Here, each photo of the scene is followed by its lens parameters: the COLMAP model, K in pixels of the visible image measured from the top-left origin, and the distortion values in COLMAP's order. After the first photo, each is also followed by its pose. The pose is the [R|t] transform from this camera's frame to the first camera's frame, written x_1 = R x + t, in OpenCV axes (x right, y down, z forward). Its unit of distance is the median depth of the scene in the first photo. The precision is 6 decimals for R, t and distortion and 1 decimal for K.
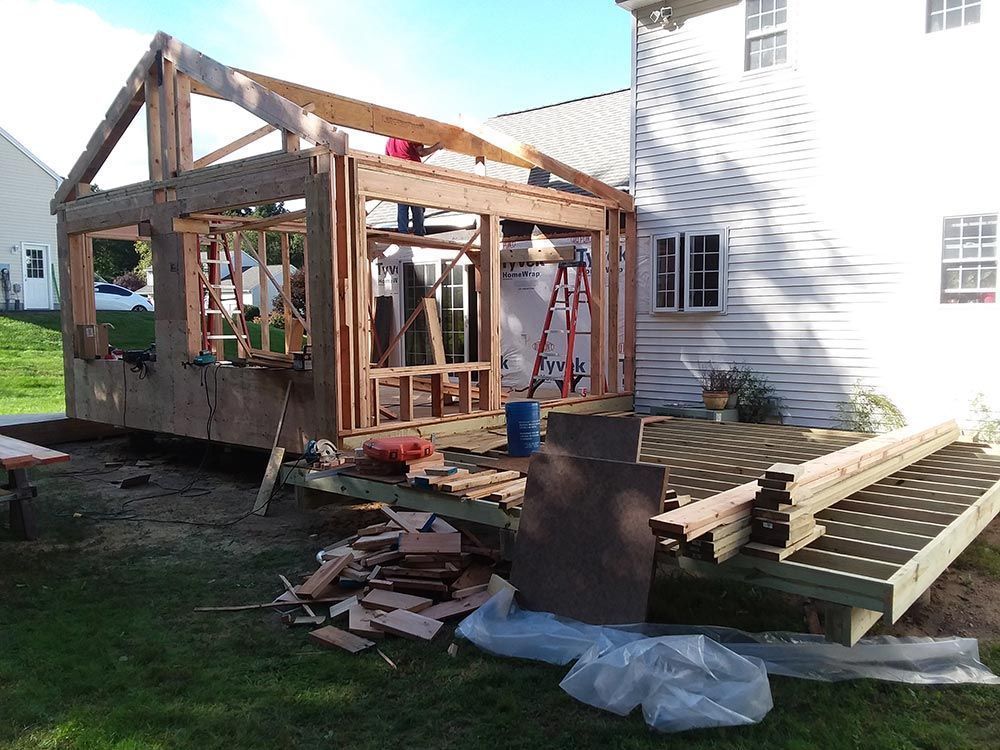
lens RADIAL K [[792.5, 0, 500.0], [0, 792.5, 375.0], [0, 0, 1]] dist [0.058638, -0.005840]
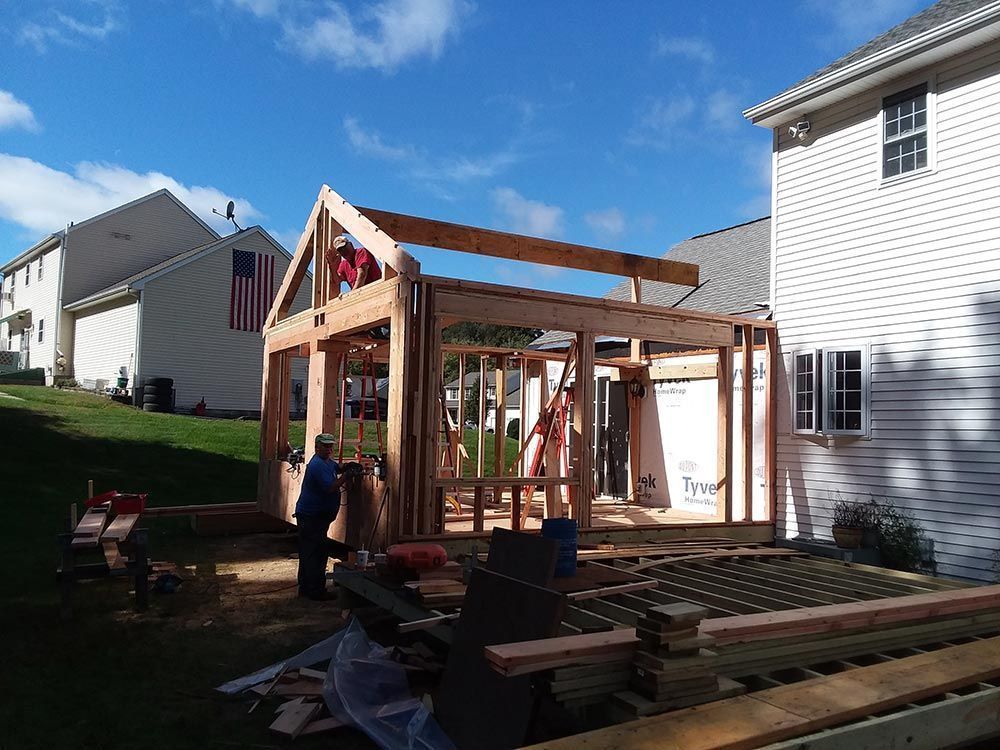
lens RADIAL K [[780.3, 0, 500.0], [0, 780.3, 375.0], [0, 0, 1]] dist [0.006553, -0.002086]
pose [[0.933158, 0.004712, -0.359436, 0.220982], [-0.057500, 0.988995, -0.136316, -0.004686], [0.354838, 0.147872, 0.923160, 0.044708]]
